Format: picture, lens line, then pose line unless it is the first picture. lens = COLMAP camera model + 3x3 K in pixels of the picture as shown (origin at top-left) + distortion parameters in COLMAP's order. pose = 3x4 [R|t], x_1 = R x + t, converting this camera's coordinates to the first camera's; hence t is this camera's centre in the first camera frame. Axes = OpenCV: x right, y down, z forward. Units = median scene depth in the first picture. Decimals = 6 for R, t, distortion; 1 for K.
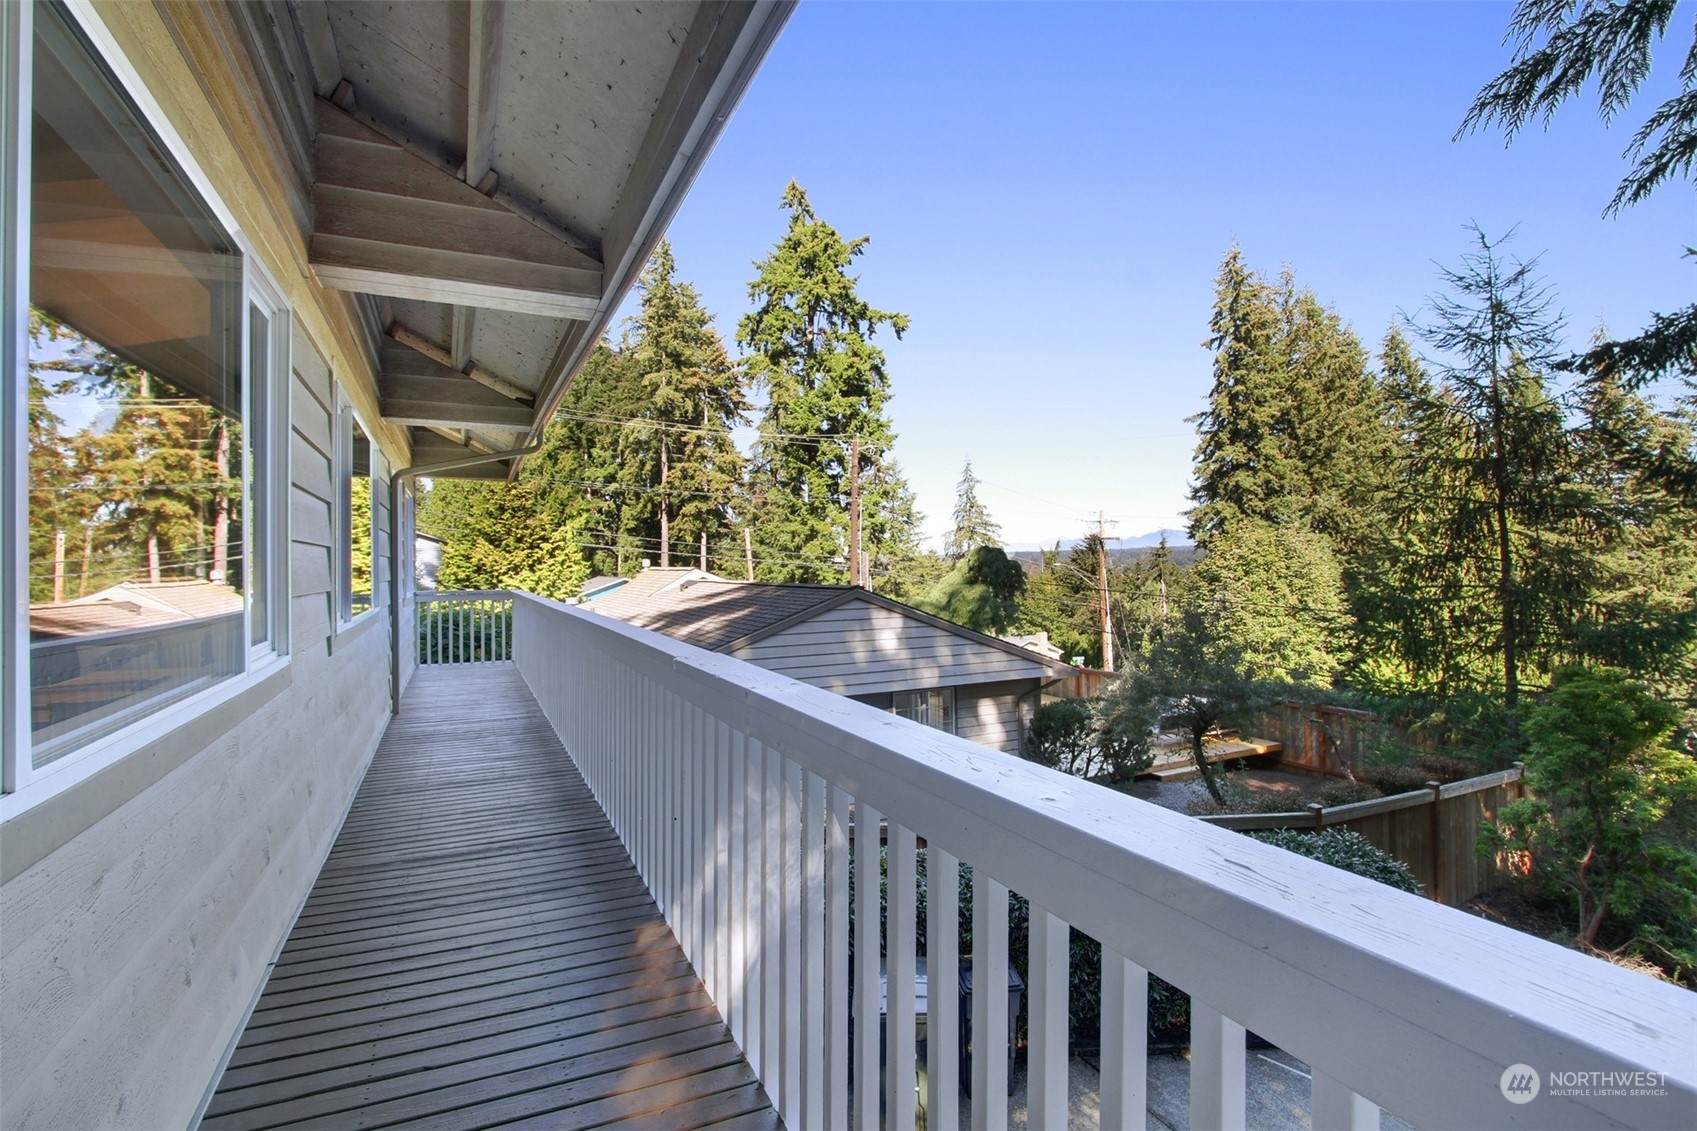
lens RADIAL K [[804.4, 0, 835.8], [0, 804.4, 574.8], [0, 0, 1]] dist [-0.030883, 0.001158]
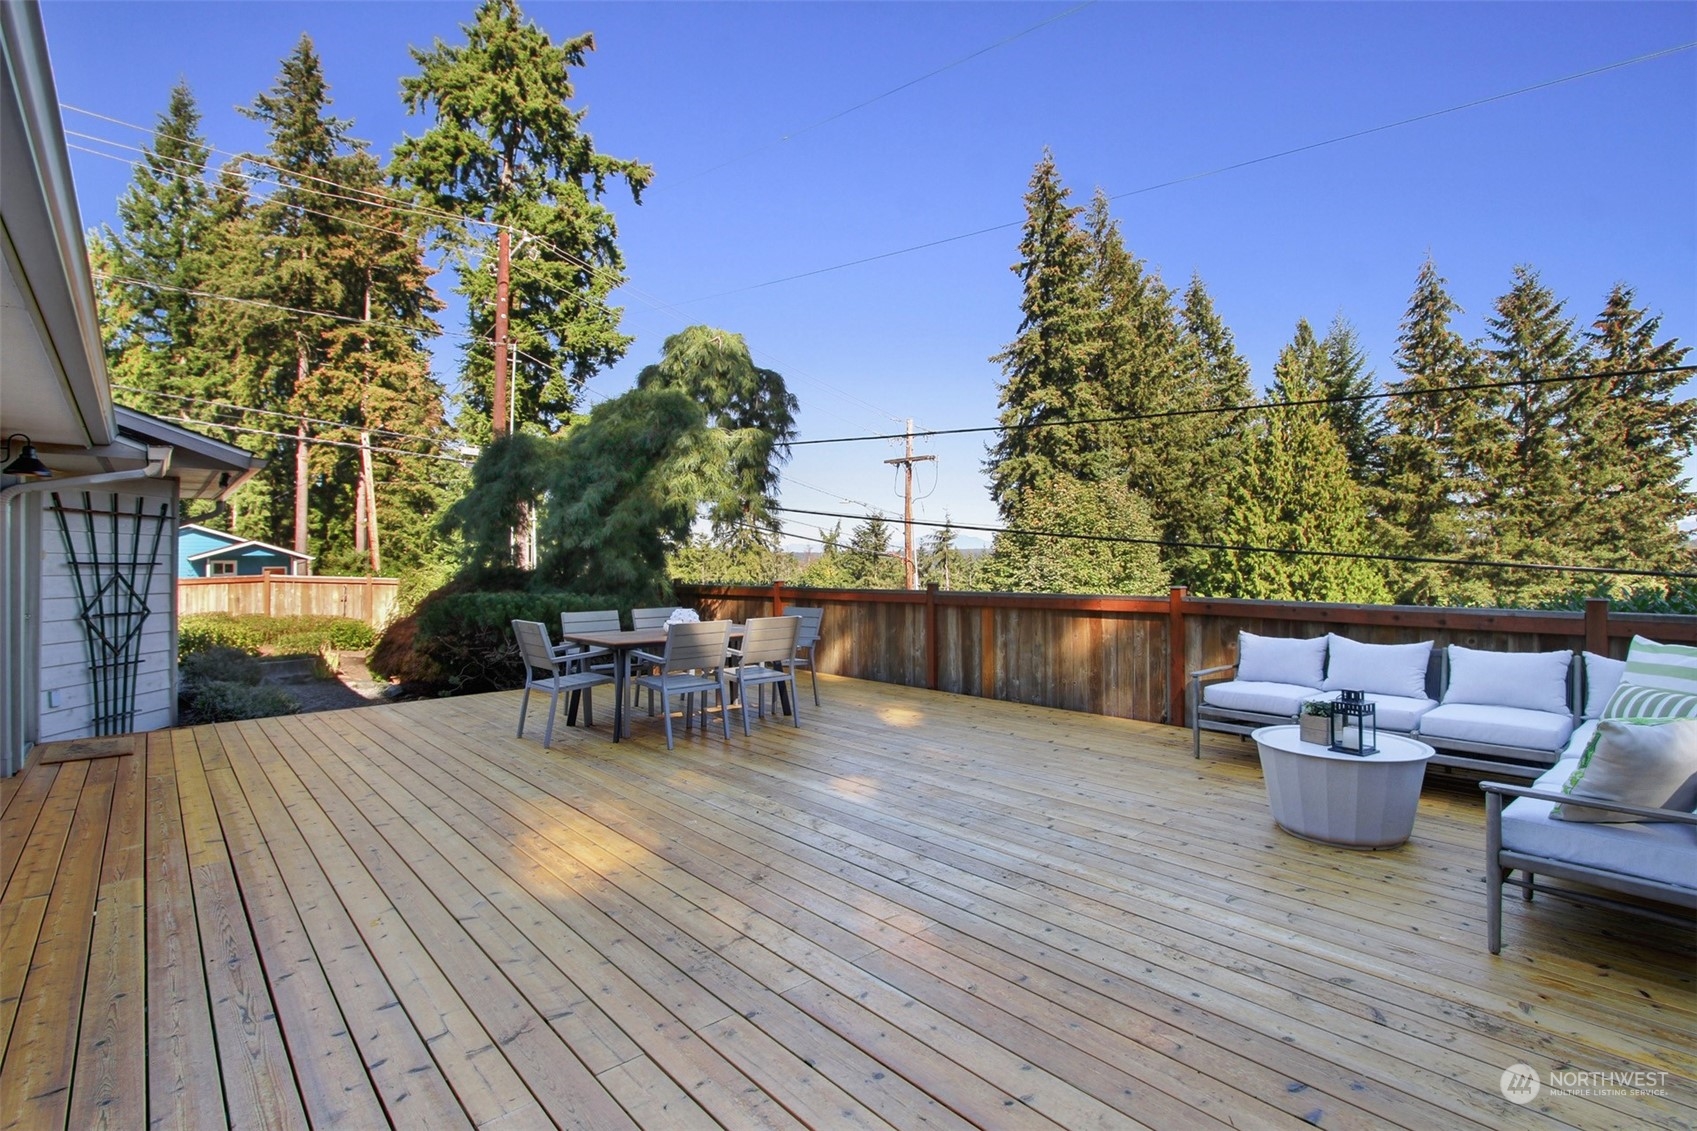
lens RADIAL K [[804.4, 0, 849.0], [0, 804.4, 560.2], [0, 0, 1]] dist [-0.030883, 0.001158]
pose [[0.959031, 0.012322, 0.283031, 0.058206], [-0.007075, 0.999784, -0.019553, 0.039289], [-0.283211, 0.016750, 0.958911, 0.243302]]
